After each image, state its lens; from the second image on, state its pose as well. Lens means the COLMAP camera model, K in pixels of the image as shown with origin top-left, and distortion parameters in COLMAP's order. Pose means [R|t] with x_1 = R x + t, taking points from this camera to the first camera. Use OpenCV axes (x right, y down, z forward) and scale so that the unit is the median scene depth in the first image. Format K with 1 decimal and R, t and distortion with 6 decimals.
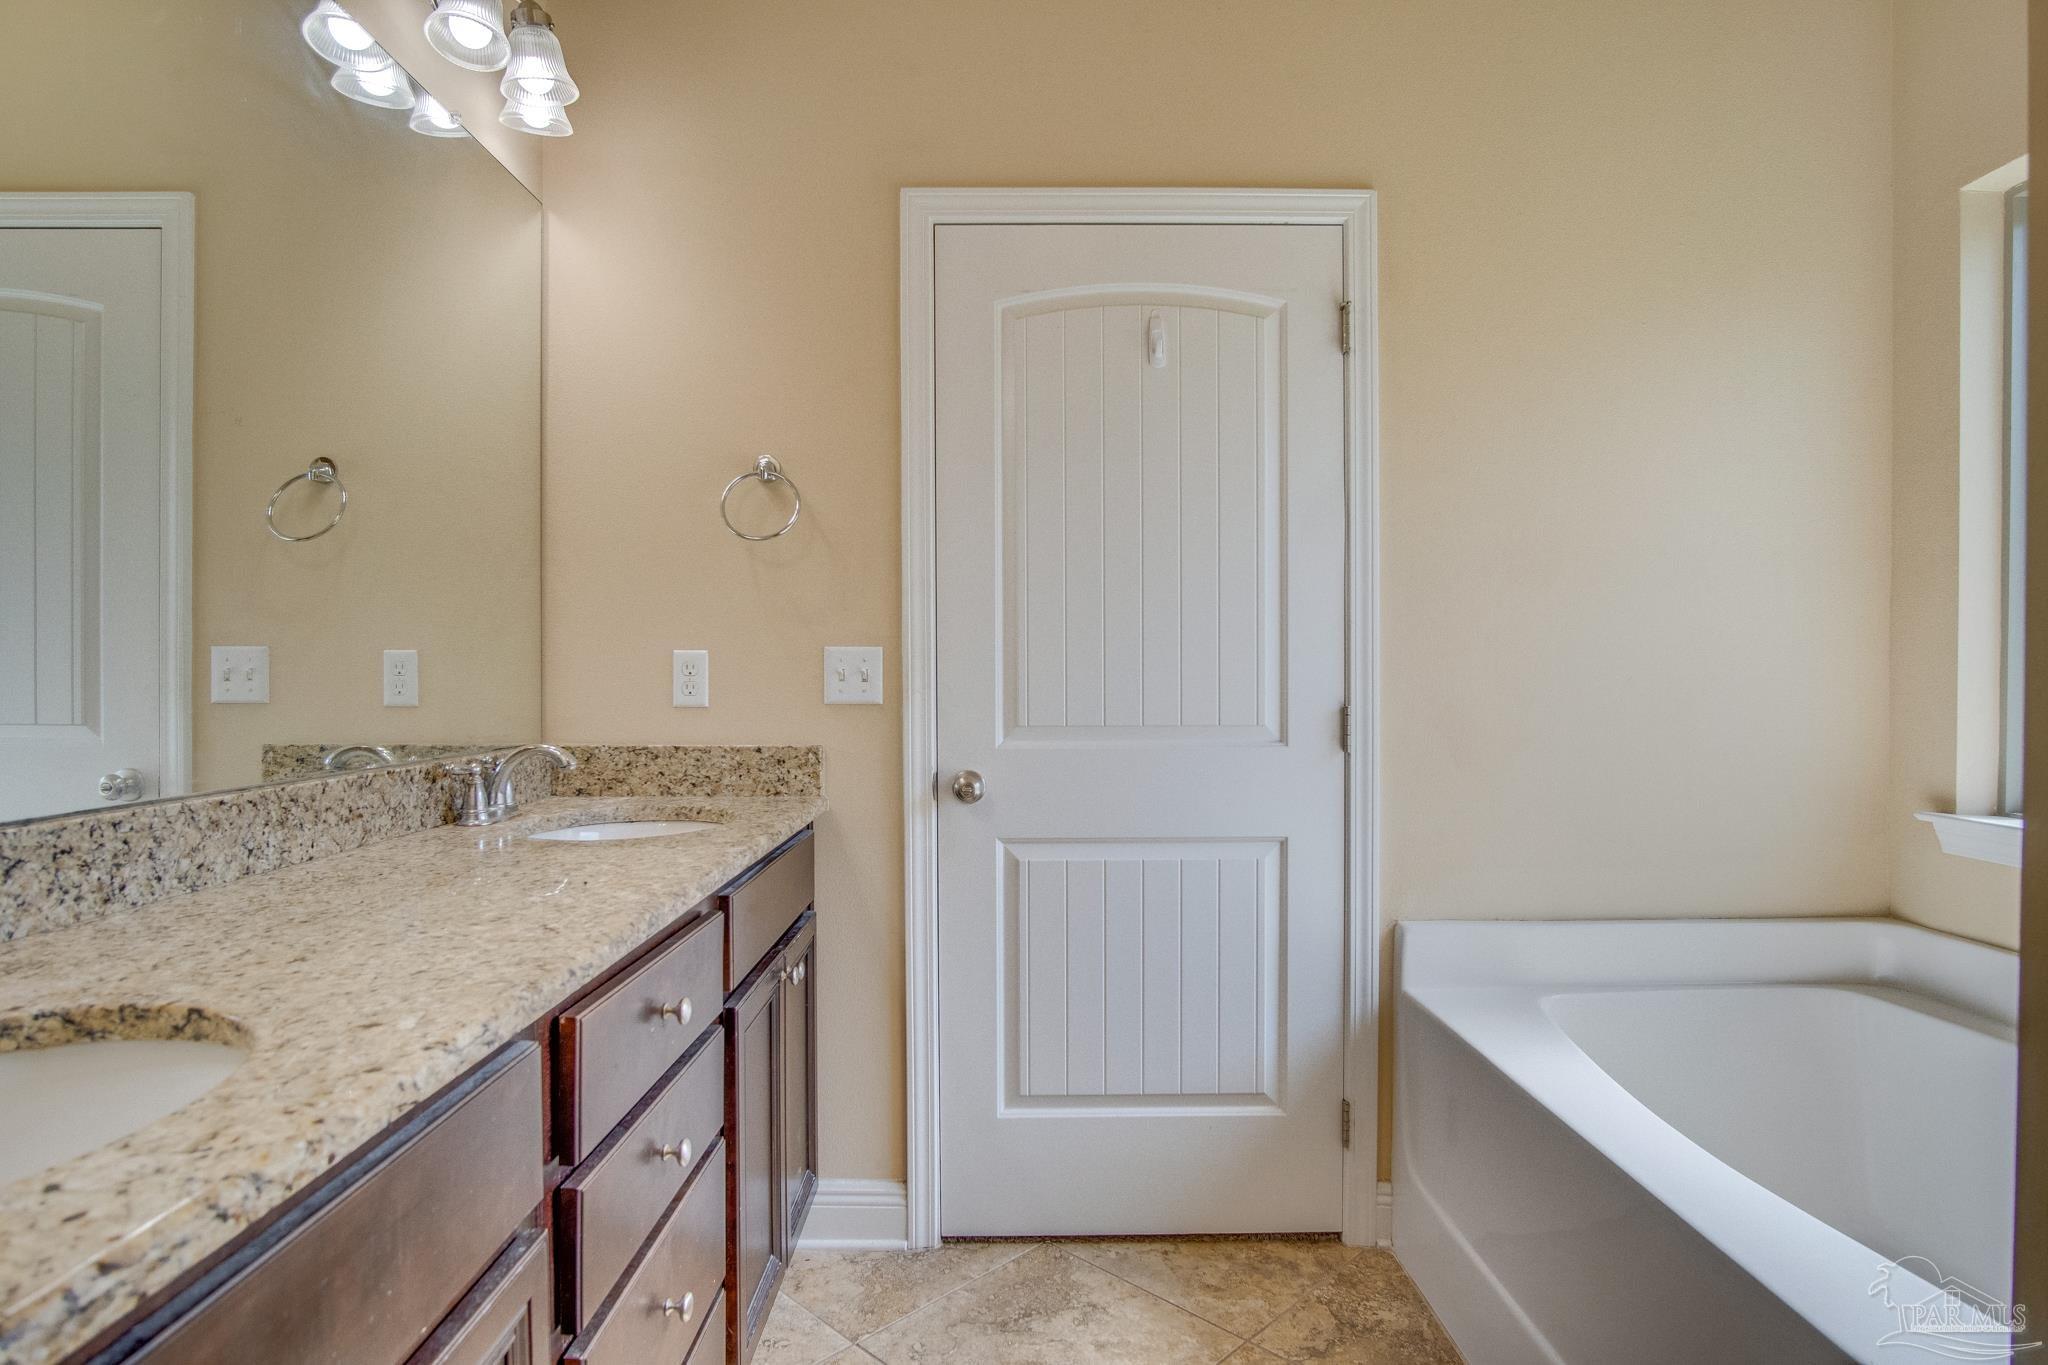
lens RADIAL K [[1096.5, 0, 1026.2], [0, 1096.5, 689.8], [0, 0, 1]] dist [-0.036452, 0.011295]
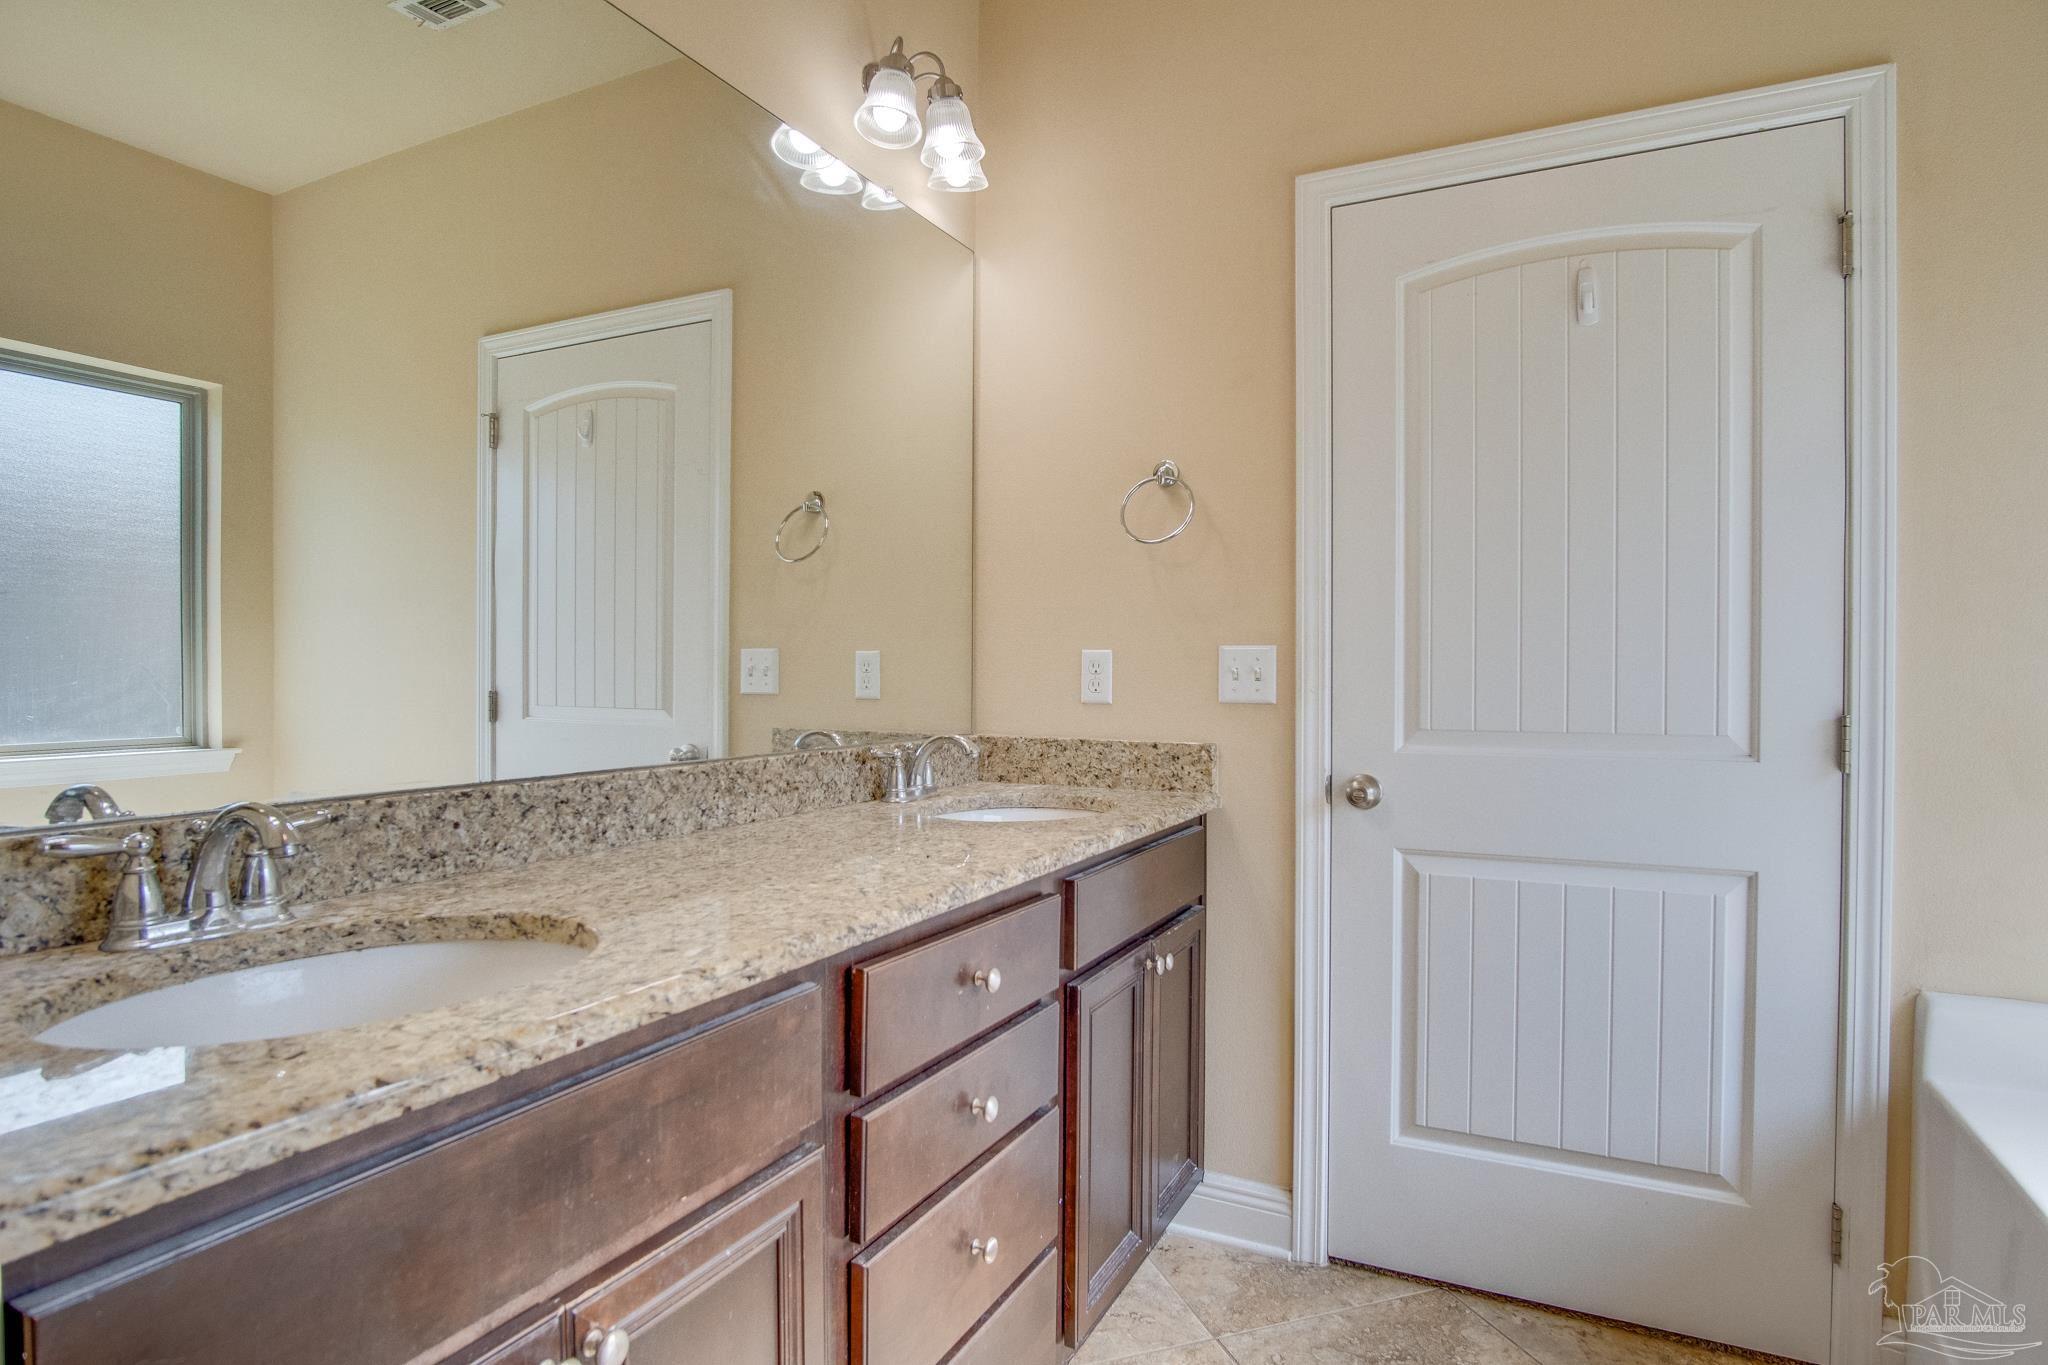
lens RADIAL K [[1096.5, 0, 1026.2], [0, 1096.5, 689.8], [0, 0, 1]] dist [-0.036452, 0.011295]
pose [[0.890576, 0.010877, -0.454704, 0.119676], [-0.010213, 0.999940, 0.003918, -0.000816], [0.454720, 0.001154, 0.890634, 0.020400]]
